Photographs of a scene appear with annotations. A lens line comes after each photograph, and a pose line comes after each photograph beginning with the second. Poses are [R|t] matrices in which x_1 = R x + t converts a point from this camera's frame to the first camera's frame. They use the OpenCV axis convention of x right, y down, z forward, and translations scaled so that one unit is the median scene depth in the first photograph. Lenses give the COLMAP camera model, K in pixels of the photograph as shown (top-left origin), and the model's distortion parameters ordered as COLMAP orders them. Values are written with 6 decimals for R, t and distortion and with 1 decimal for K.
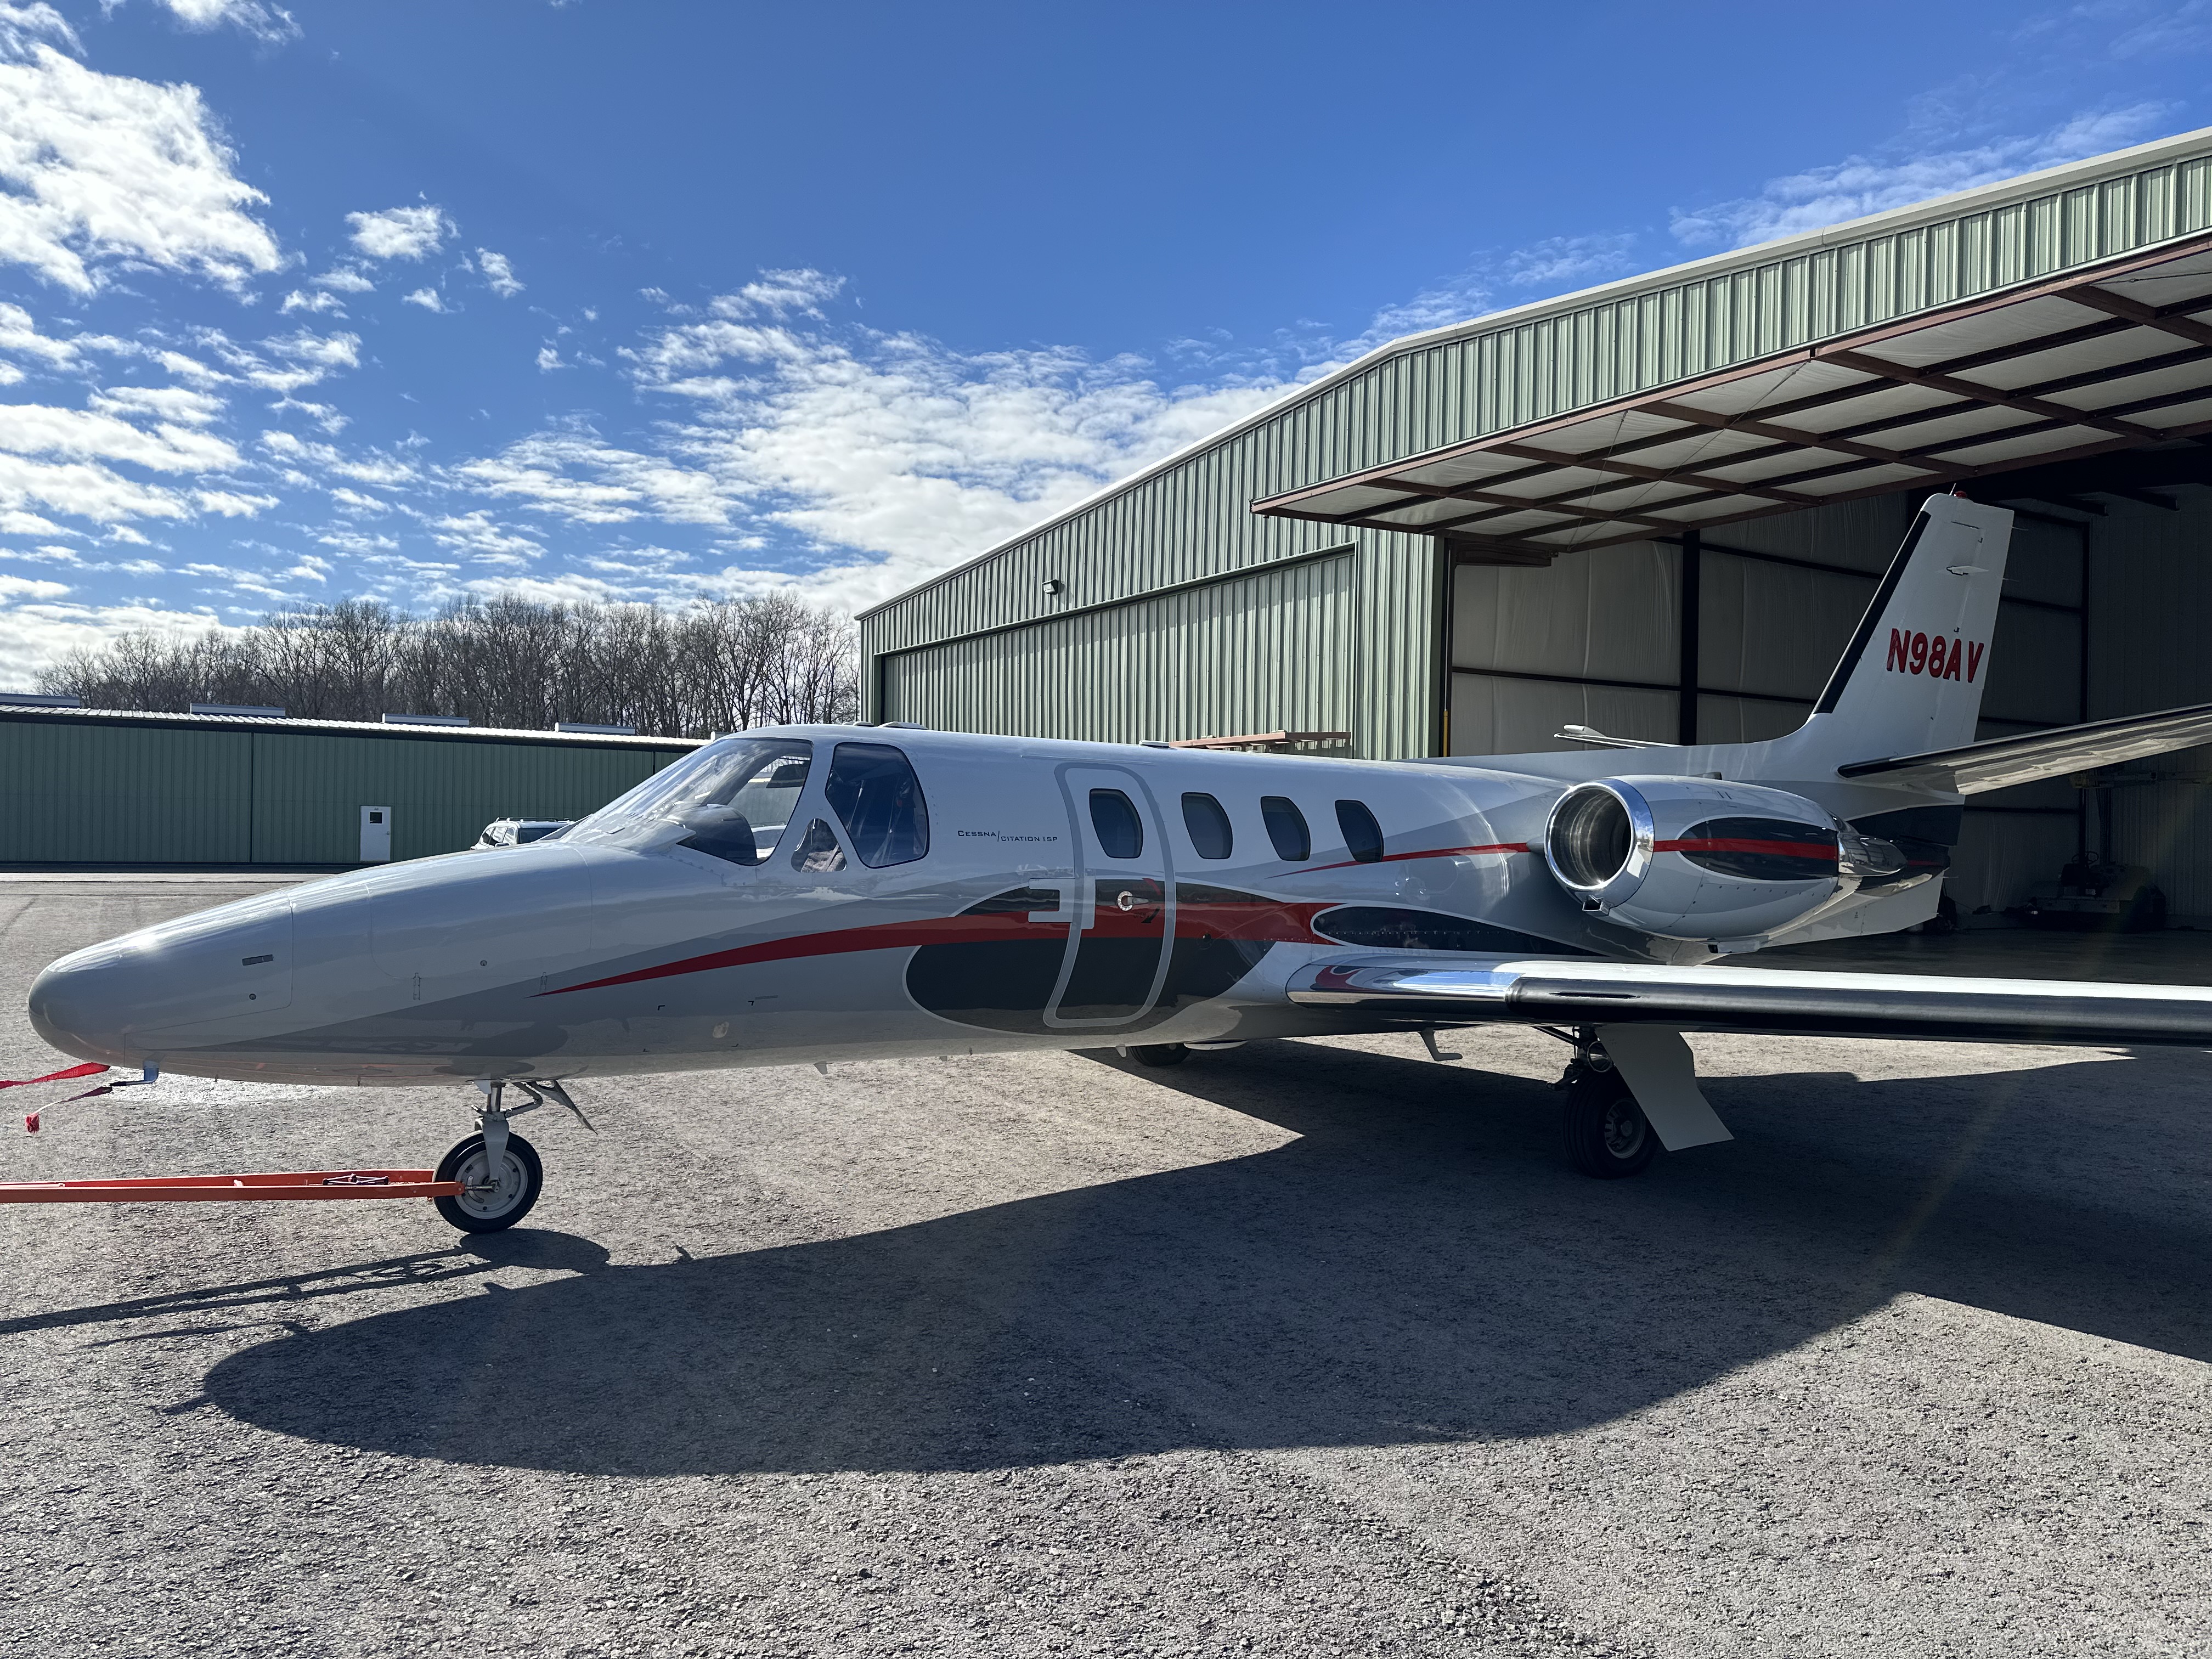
lens RADIAL K [[1666.5, 0, 1104.7], [0, 1666.5, 834.9], [0, 0, 1]] dist [0.012571, 0.002414]
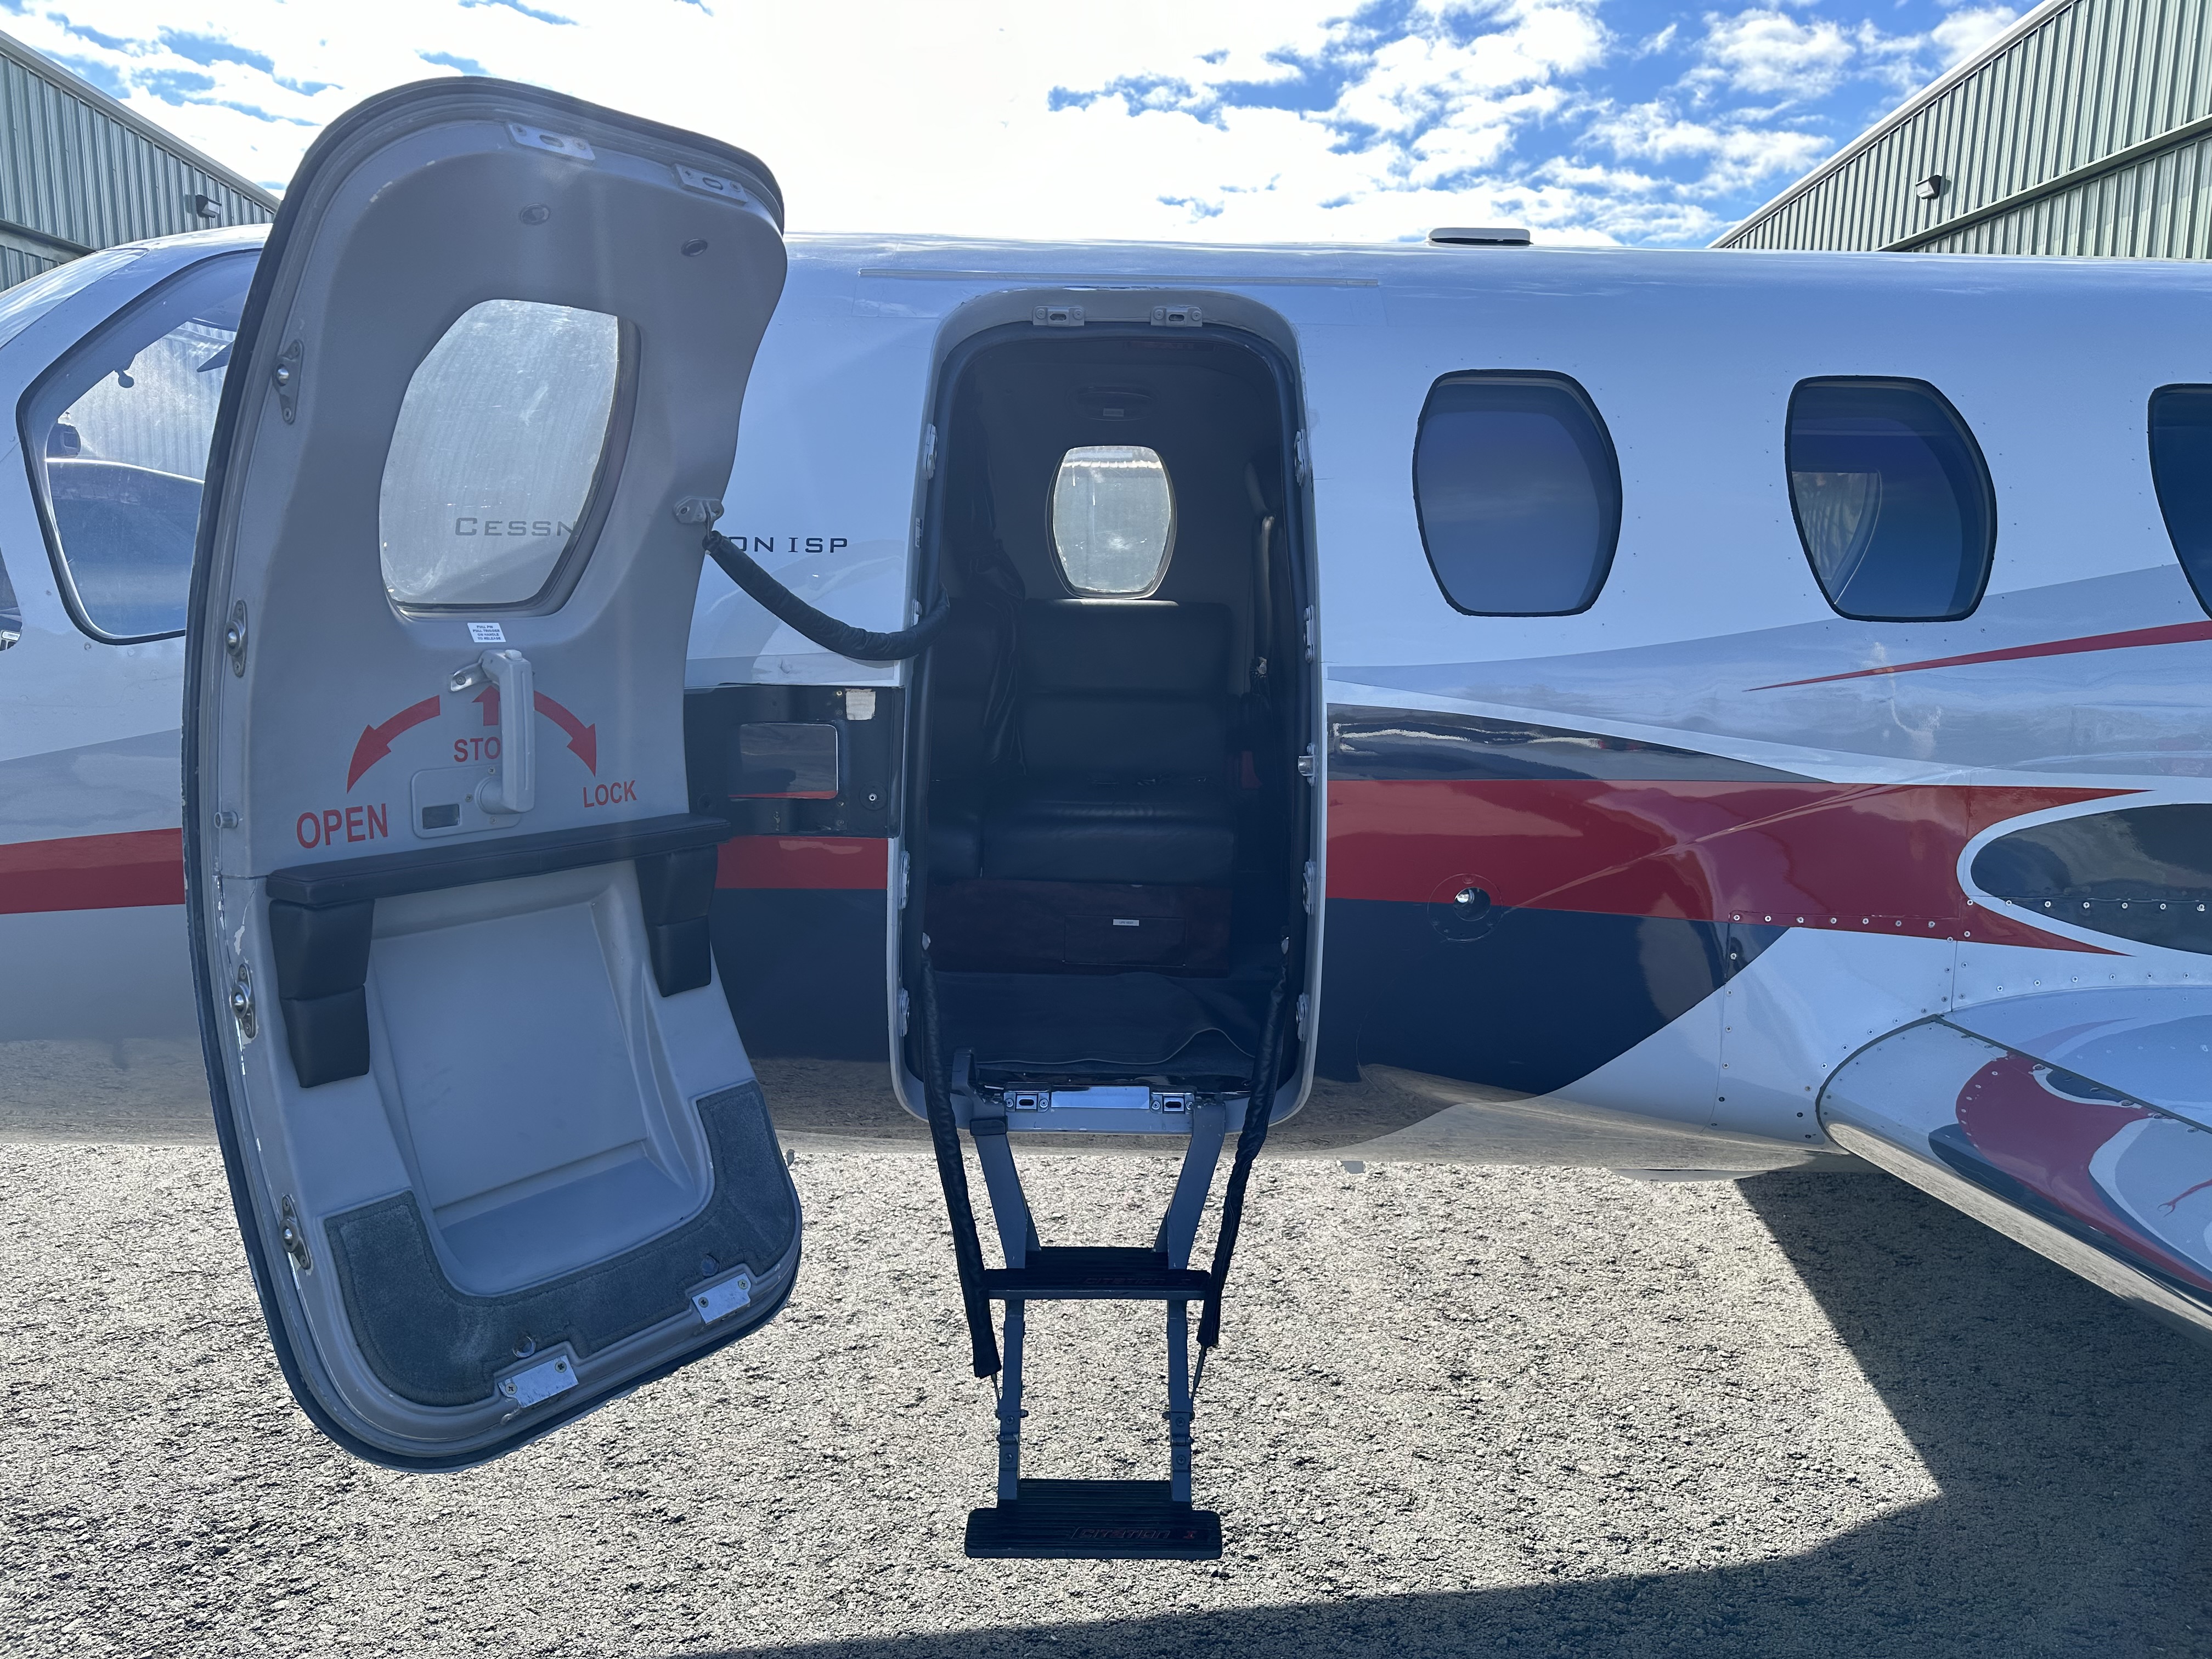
lens RADIAL K [[1666.5, 0, 1106.1], [0, 1666.5, 832.2], [0, 0, 1]] dist [0.012571, 0.002414]
pose [[0.868583, 0.072734, -0.490178, 0.133560], [0.010237, 0.986325, 0.164493, 0.004403], [0.495439, -0.147894, 0.855960, 0.712764]]
